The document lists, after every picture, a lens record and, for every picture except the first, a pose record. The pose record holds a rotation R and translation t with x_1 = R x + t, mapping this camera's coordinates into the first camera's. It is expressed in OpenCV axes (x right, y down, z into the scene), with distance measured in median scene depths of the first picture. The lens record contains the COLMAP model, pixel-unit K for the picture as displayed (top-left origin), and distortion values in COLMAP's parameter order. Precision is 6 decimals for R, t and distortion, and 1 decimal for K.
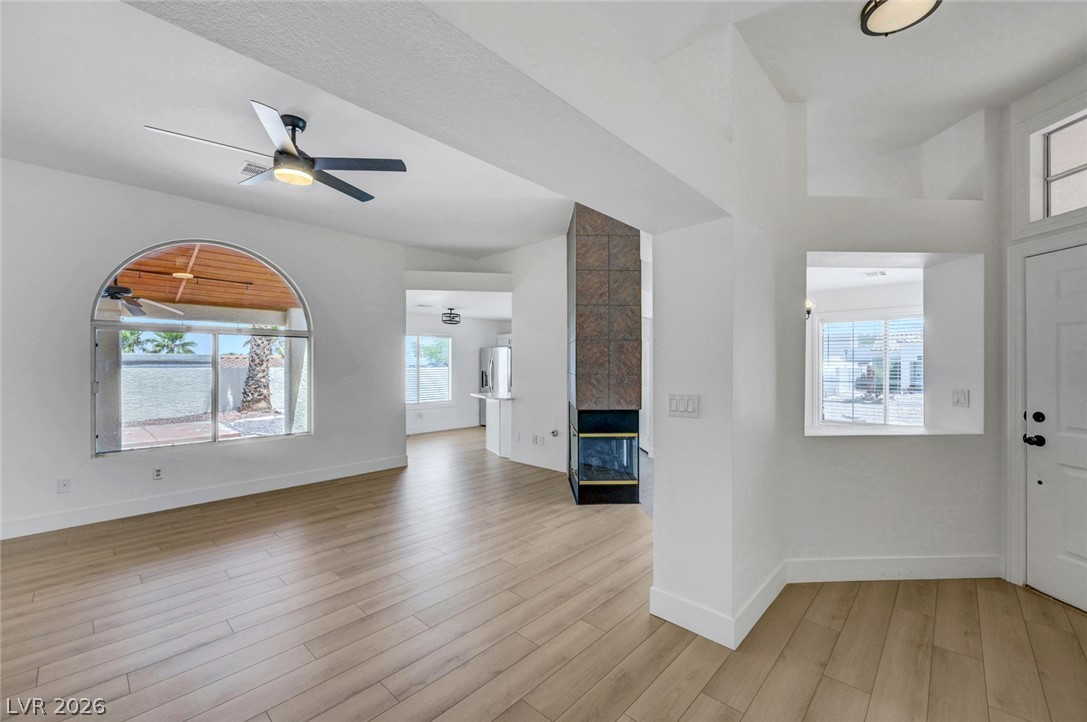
lens RADIAL K [[437.5, 0, 561.4], [0, 437.5, 367.6], [0, 0, 1]] dist [0.000142, -0.000162]
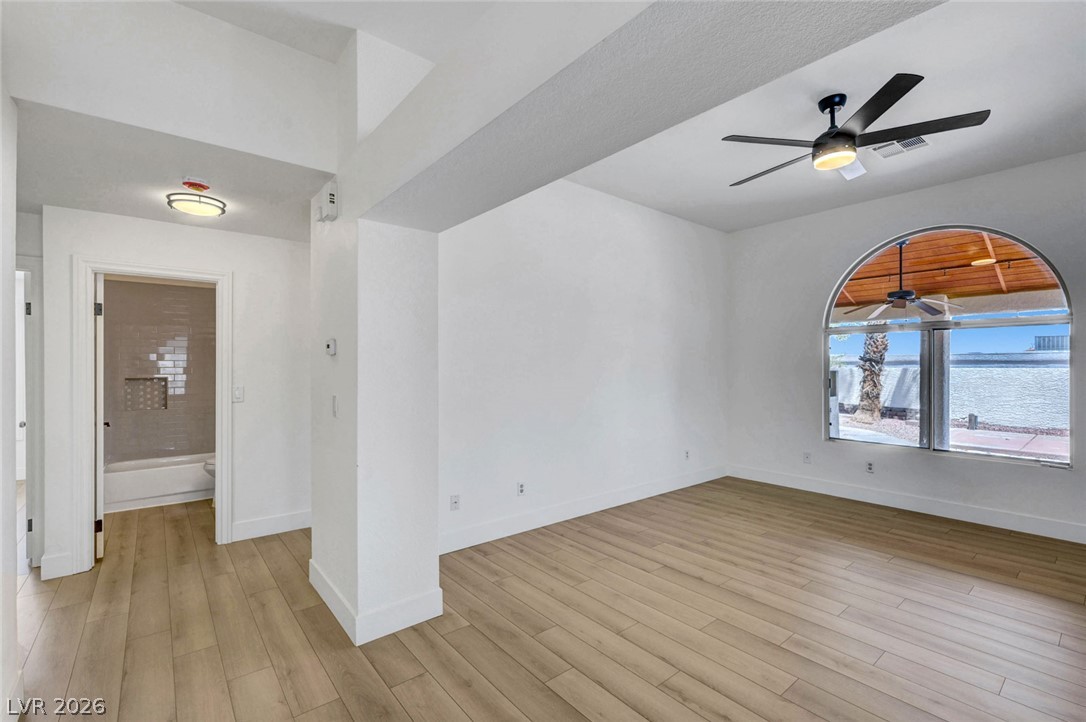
lens RADIAL K [[481.0, 0, 537.8], [0, 481.0, 364.9], [0, 0, 1]] dist [-0.000849, 0.000400]
pose [[-0.161115, -0.000608, -0.986935, 0.359723], [-0.004674, 0.999989, 0.000147, -0.000866], [0.986925, 0.004637, -0.161116, 0.401531]]
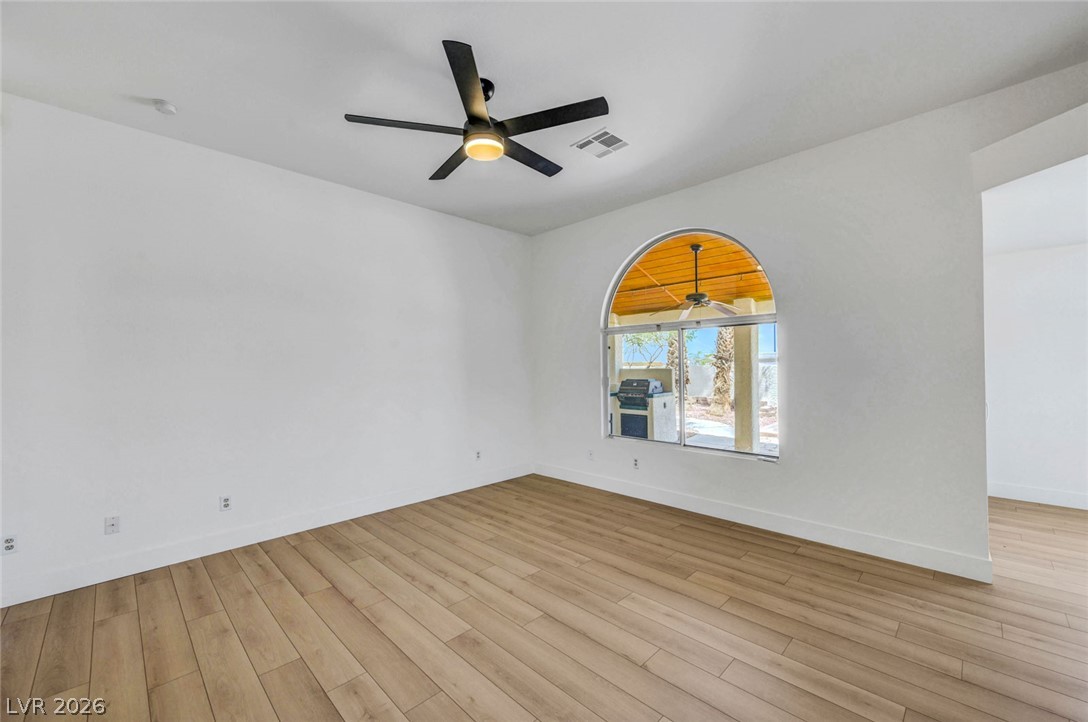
lens RADIAL K [[437.9, 0, 547.2], [0, 437.9, 360.8], [0, 0, 1]] dist [0.000142, -0.000162]
pose [[-0.060115, -0.008100, -0.998159, 0.183543], [0.006974, 0.999939, -0.008534, -0.004146], [0.998167, -0.007474, -0.060055, 0.862170]]
